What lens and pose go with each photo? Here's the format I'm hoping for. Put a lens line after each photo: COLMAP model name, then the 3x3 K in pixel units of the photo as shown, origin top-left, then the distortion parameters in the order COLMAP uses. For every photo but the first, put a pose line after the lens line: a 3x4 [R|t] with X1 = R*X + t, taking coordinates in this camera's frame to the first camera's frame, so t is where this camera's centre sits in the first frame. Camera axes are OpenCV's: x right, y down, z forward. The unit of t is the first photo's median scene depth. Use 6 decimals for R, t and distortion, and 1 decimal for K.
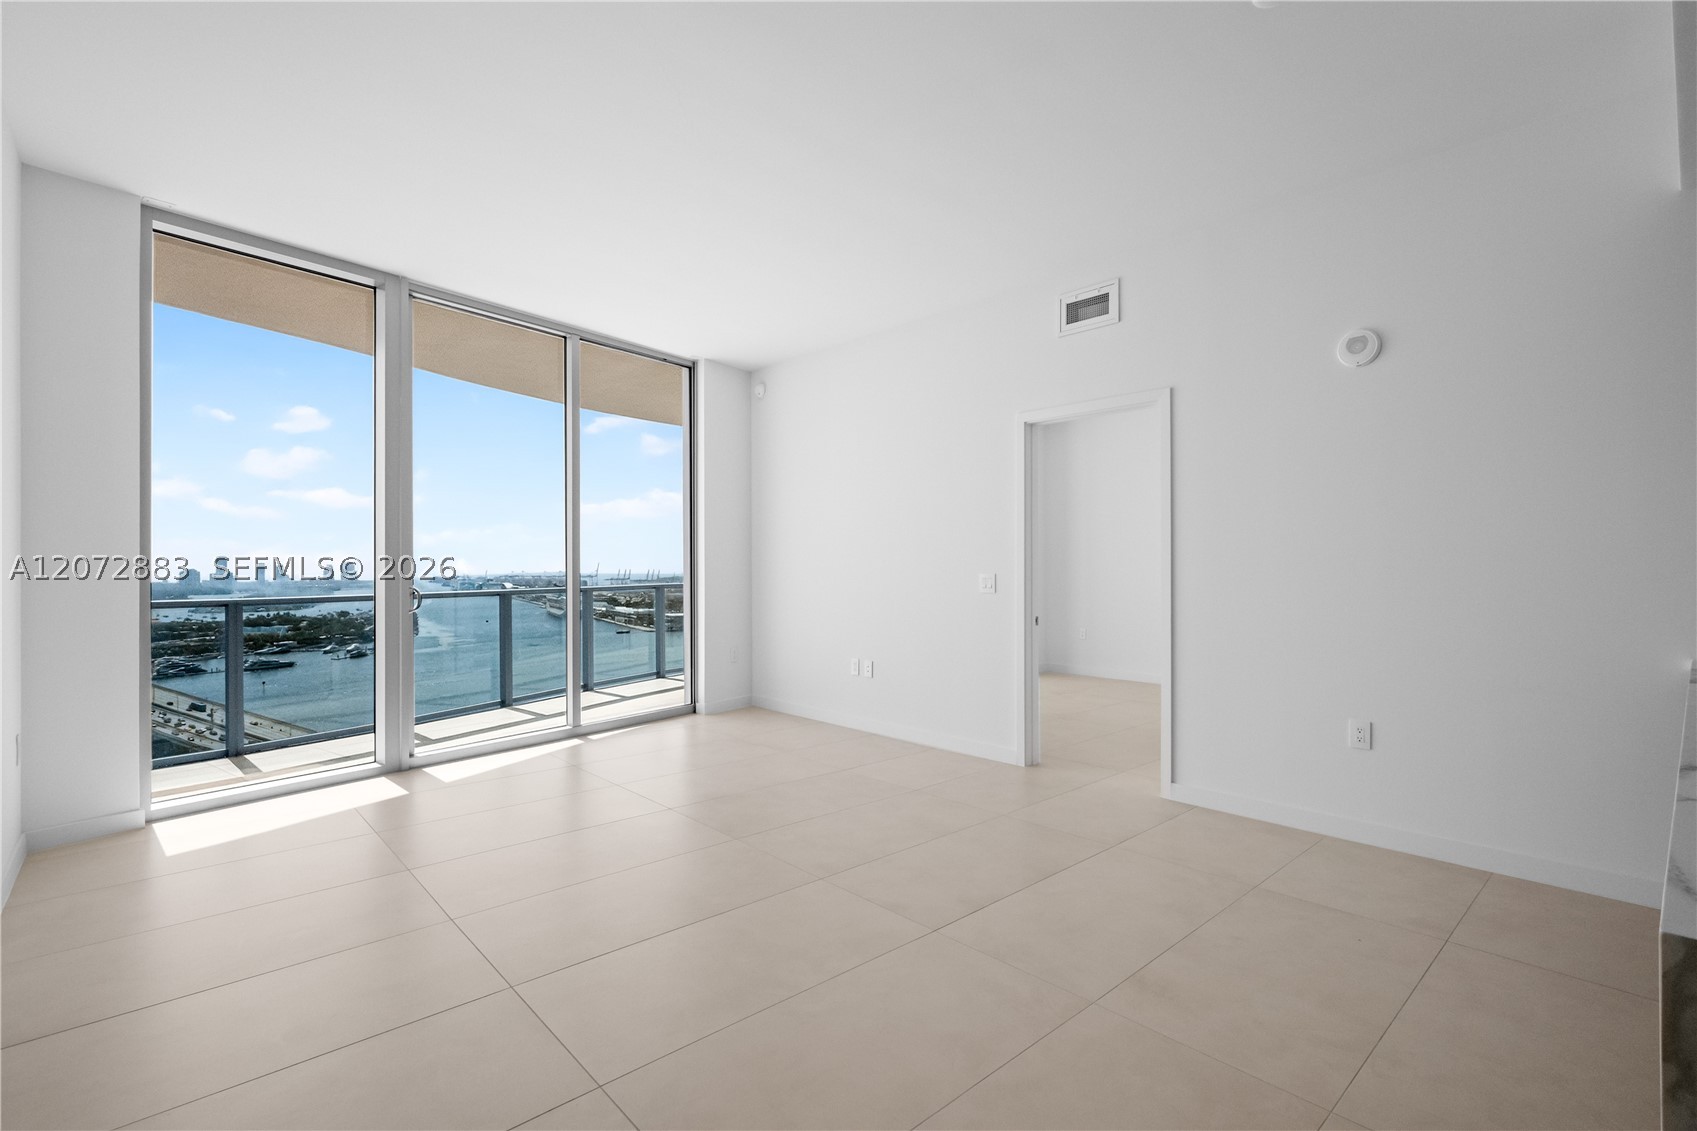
lens RADIAL K [[776.0, 0, 852.9], [0, 776.0, 560.4], [0, 0, 1]] dist [-0.001049, -0.000047]
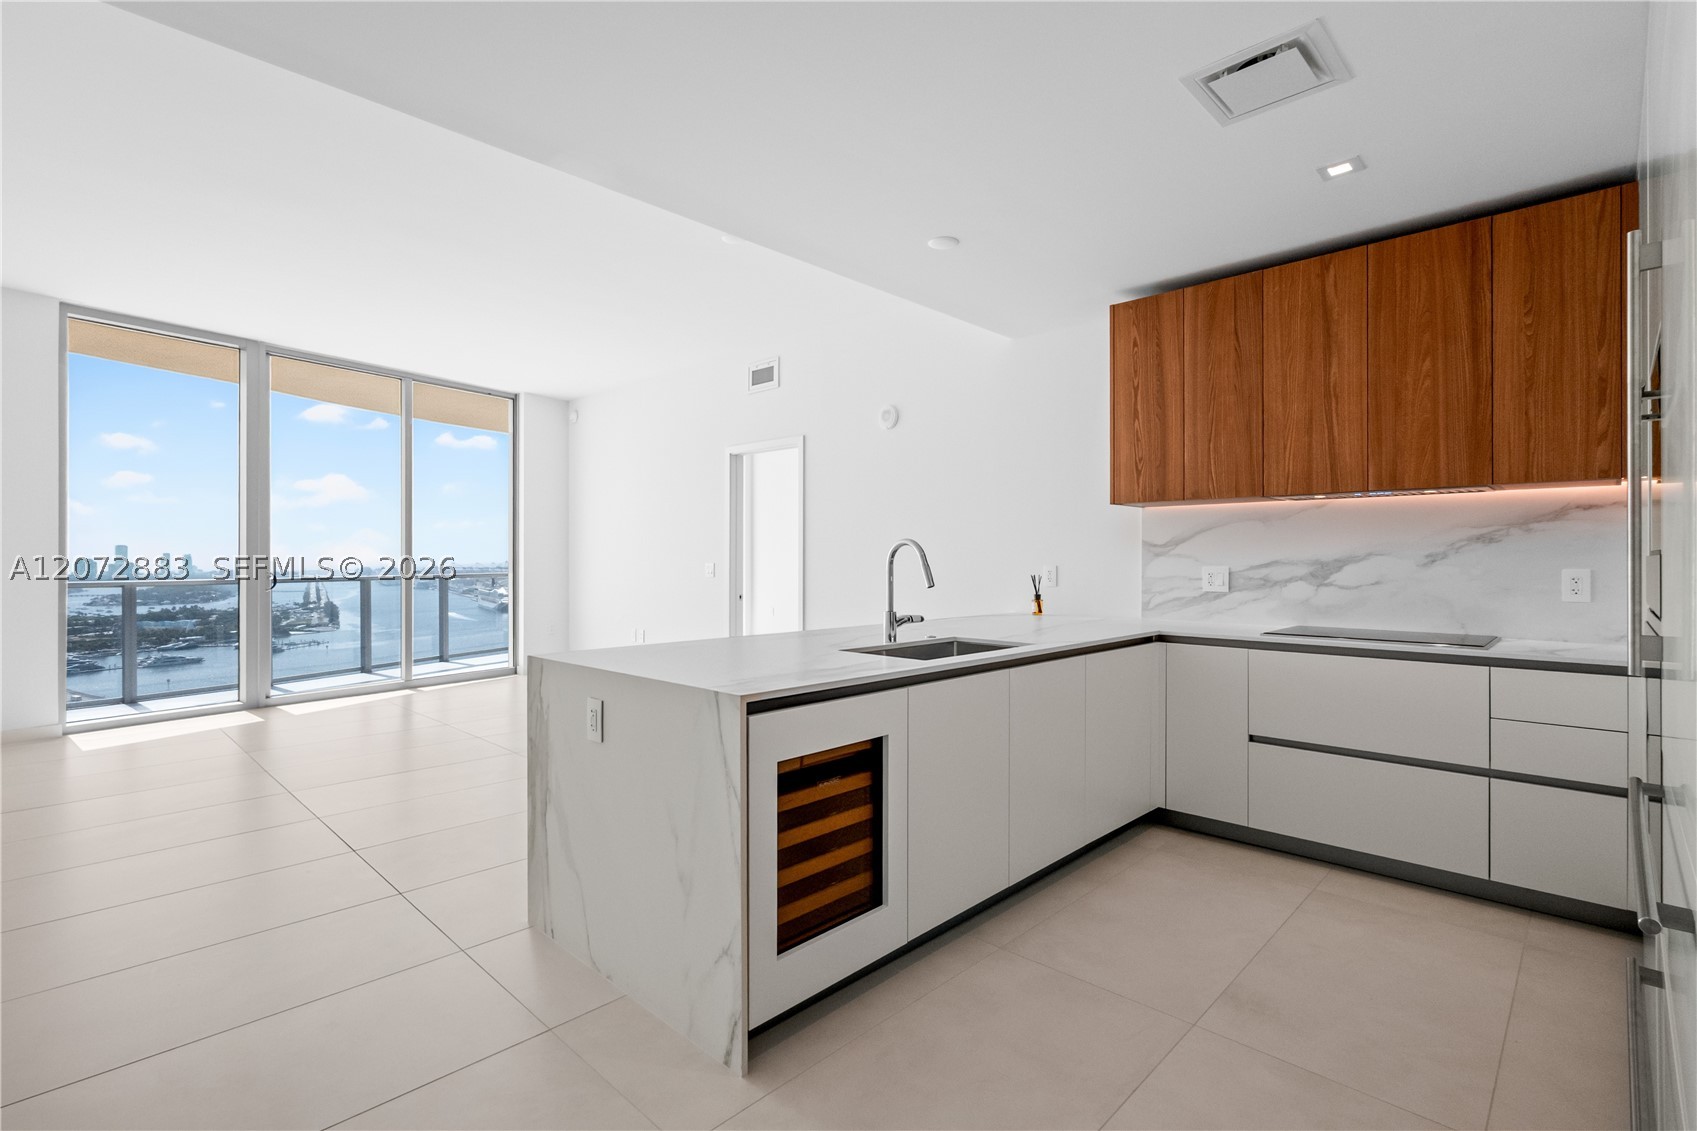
lens RADIAL K [[789.1, 0, 845.1], [0, 789.1, 554.6], [0, 0, 1]] dist [0.001546, 0.000244]
pose [[0.998296, 0.003719, 0.058235, 0.292404], [-0.003852, 0.999990, 0.002178, -0.001179], [-0.058226, -0.002398, 0.998301, -0.355835]]
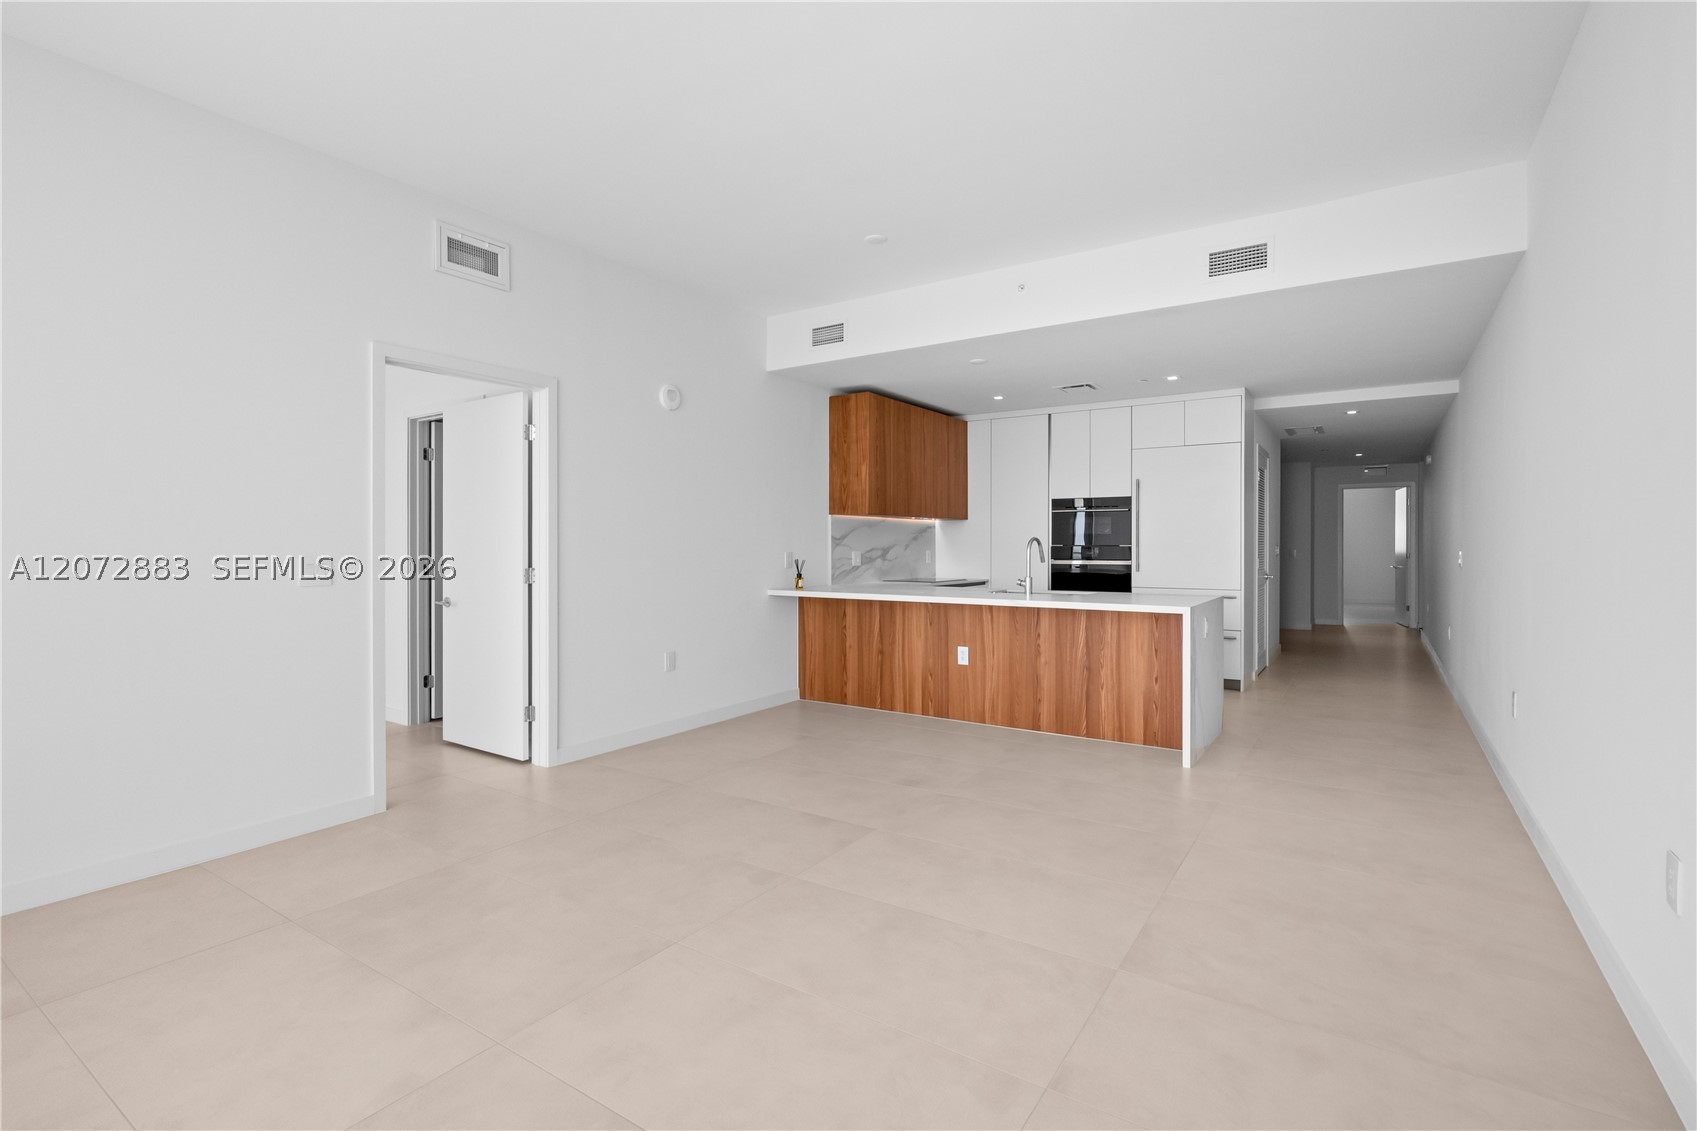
lens RADIAL K [[789.1, 0, 845.1], [0, 789.1, 554.6], [0, 0, 1]] dist [0.001546, 0.000244]
pose [[-0.239506, -0.005281, 0.970880, -0.534389], [-0.002008, 0.999986, 0.004944, 0.008357], [-0.970893, -0.000766, -0.239514, 0.634658]]
